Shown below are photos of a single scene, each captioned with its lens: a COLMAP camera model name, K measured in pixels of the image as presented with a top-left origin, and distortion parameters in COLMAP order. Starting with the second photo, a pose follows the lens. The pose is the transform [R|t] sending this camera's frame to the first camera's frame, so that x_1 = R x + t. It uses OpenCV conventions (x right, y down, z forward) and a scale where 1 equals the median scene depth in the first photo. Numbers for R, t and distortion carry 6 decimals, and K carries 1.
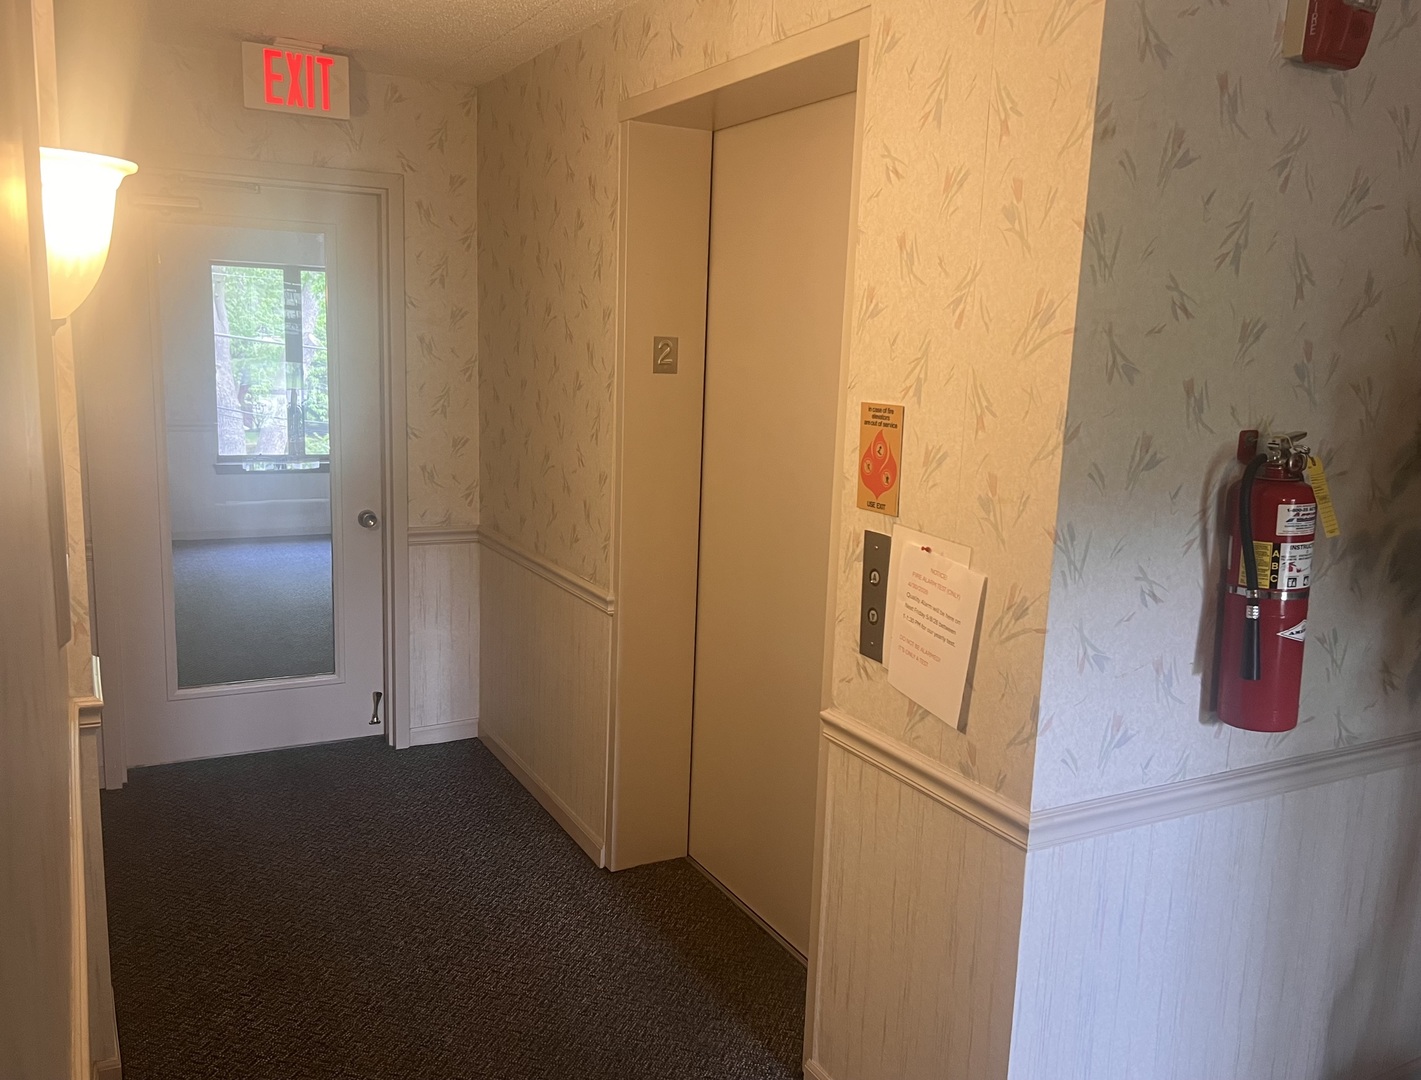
lens RADIAL K [[1168.8, 0, 709.5], [0, 1168.8, 535.7], [0, 0, 1]] dist [0.057850, -0.082641]
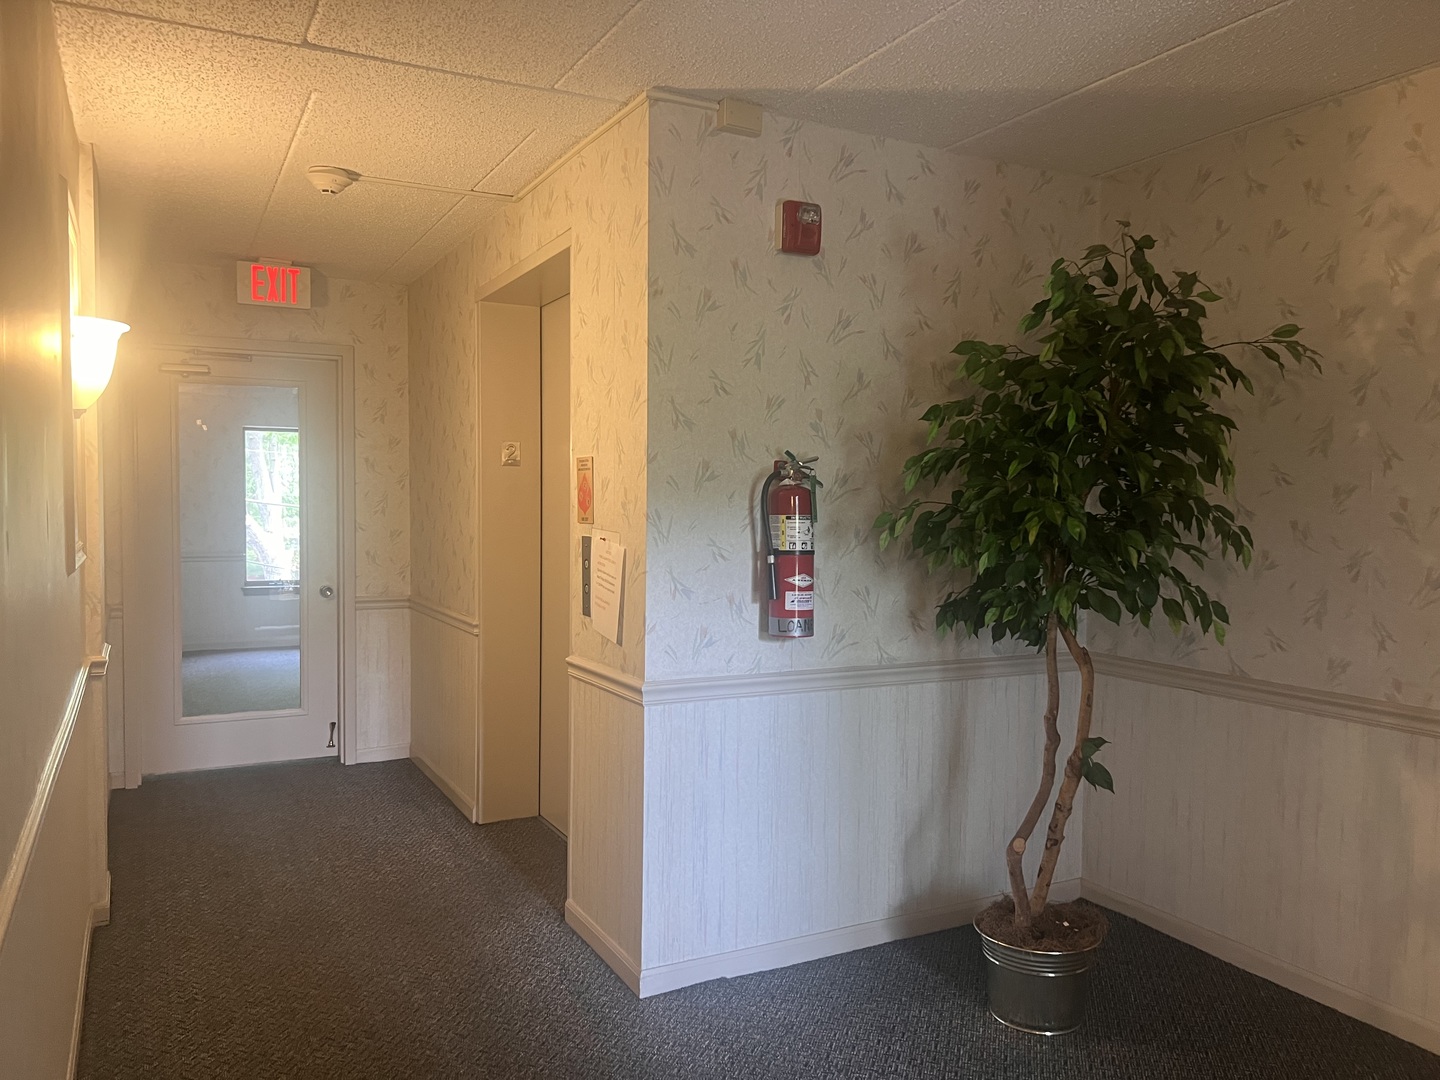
lens RADIAL K [[1104.0, 0, 718.7], [0, 1104.0, 542.2], [0, 0, 1]] dist [0.048958, -0.057939]
pose [[0.999366, -0.028948, -0.020711, 0.349946], [0.025835, 0.990186, -0.137347, 0.215052], [0.024484, 0.136725, 0.990306, -0.497422]]
